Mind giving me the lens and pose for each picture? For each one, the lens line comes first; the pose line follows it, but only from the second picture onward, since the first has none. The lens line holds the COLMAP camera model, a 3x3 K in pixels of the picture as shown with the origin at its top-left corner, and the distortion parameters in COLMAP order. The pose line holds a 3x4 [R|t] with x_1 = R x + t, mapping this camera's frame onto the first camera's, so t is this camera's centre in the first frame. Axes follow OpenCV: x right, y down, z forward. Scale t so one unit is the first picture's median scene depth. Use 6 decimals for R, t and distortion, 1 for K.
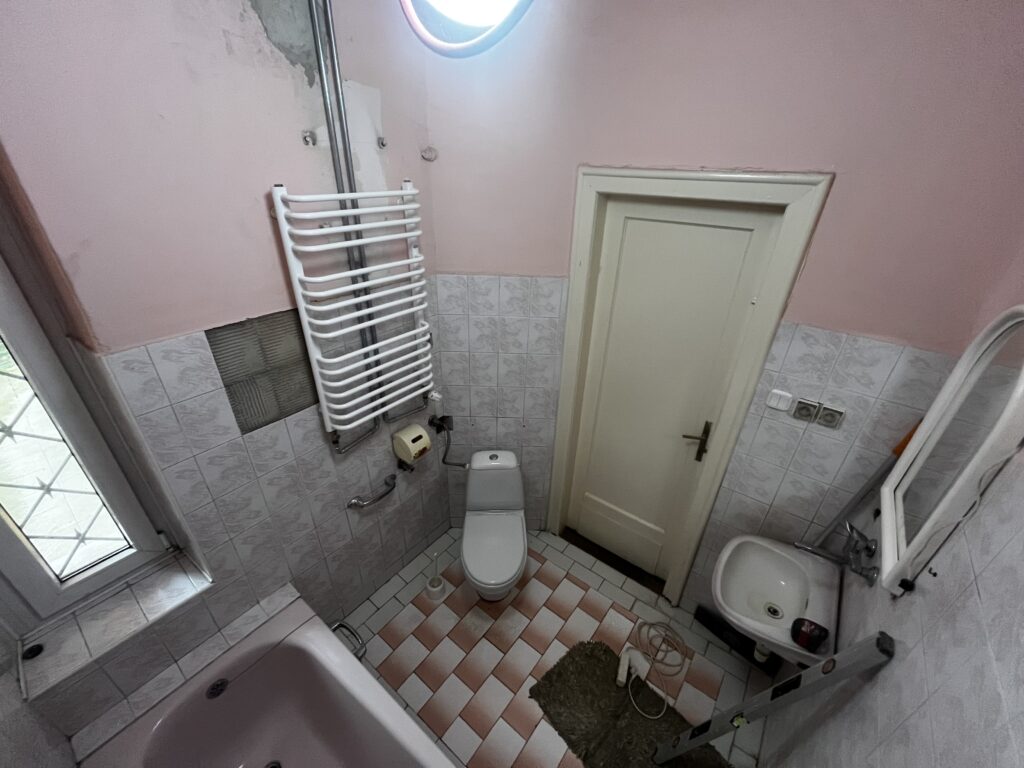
lens RADIAL K [[409.1, 0, 504.3], [0, 409.1, 388.2], [0, 0, 1]] dist [-0.002701, 0.000135]
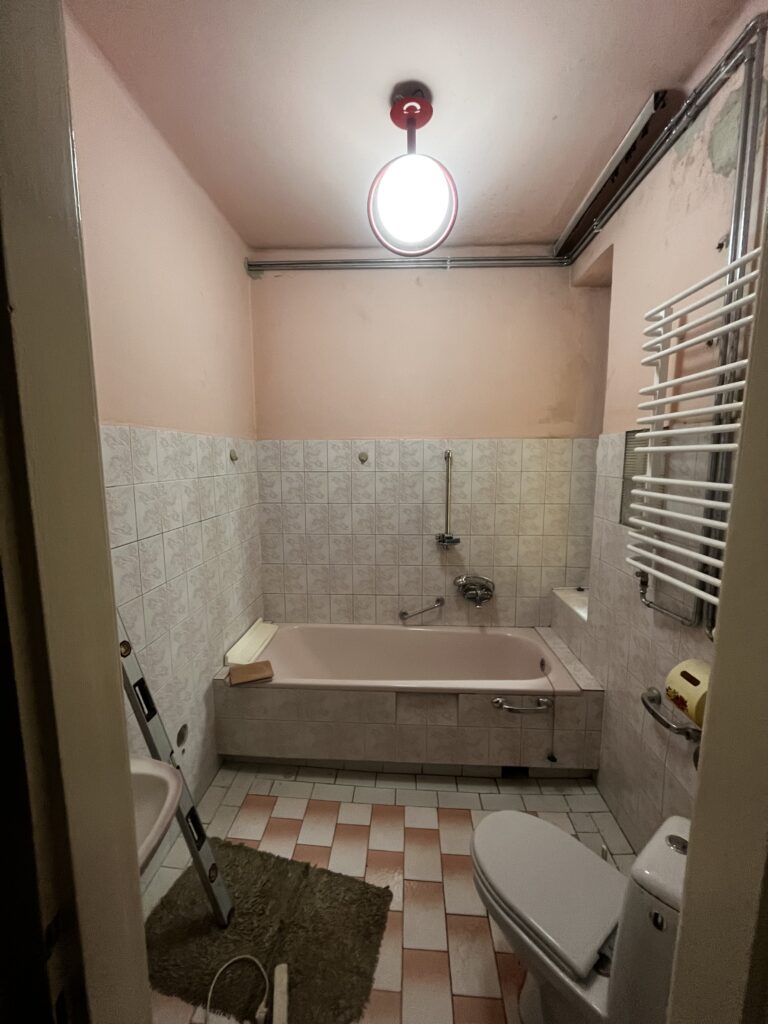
lens RADIAL K [[409.1, 0, 384.8], [0, 409.1, 508.2], [0, 0, 1]] dist [-0.002701, 0.000135]
pose [[-0.814233, 0.051800, -0.578223, 0.475402], [-0.299476, 0.815778, 0.494792, -0.236717], [0.497332, 0.576040, -0.648721, 1.051852]]
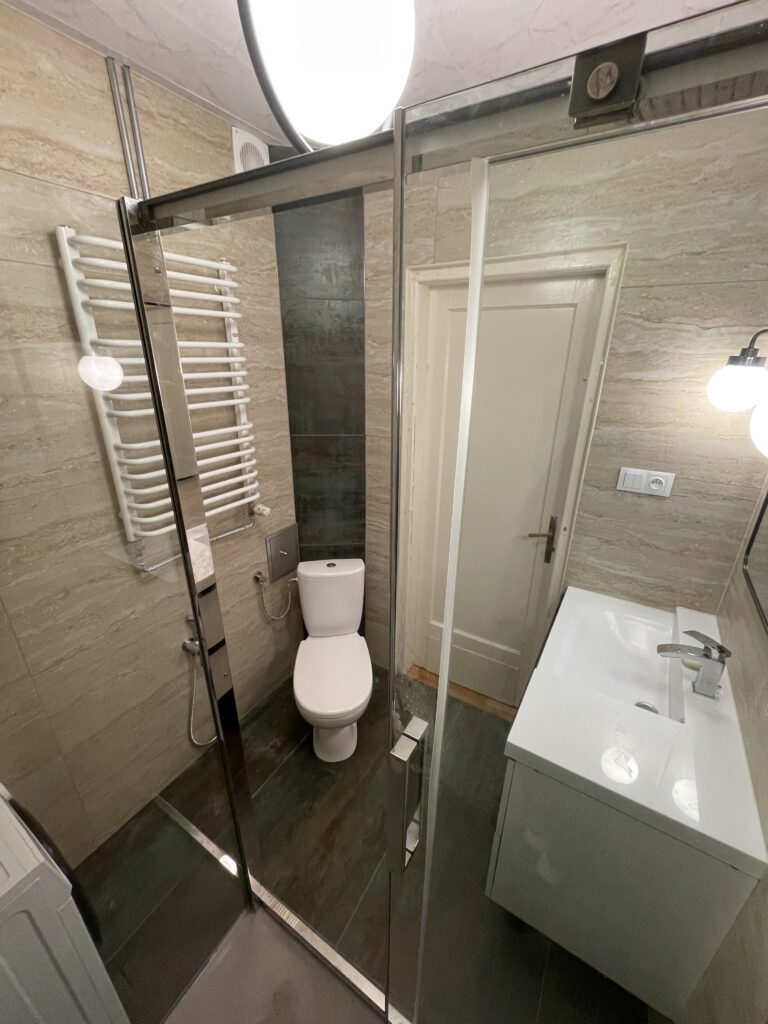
lens RADIAL K [[411.8, 0, 392.5], [0, 411.8, 512.3], [0, 0, 1]] dist [0.001050, 0.000586]
pose [[0.990735, -0.049755, 0.126369, -0.000542], [0.066134, 0.989447, -0.128920, 0.169177], [-0.118621, 0.136083, 0.983570, 0.083377]]
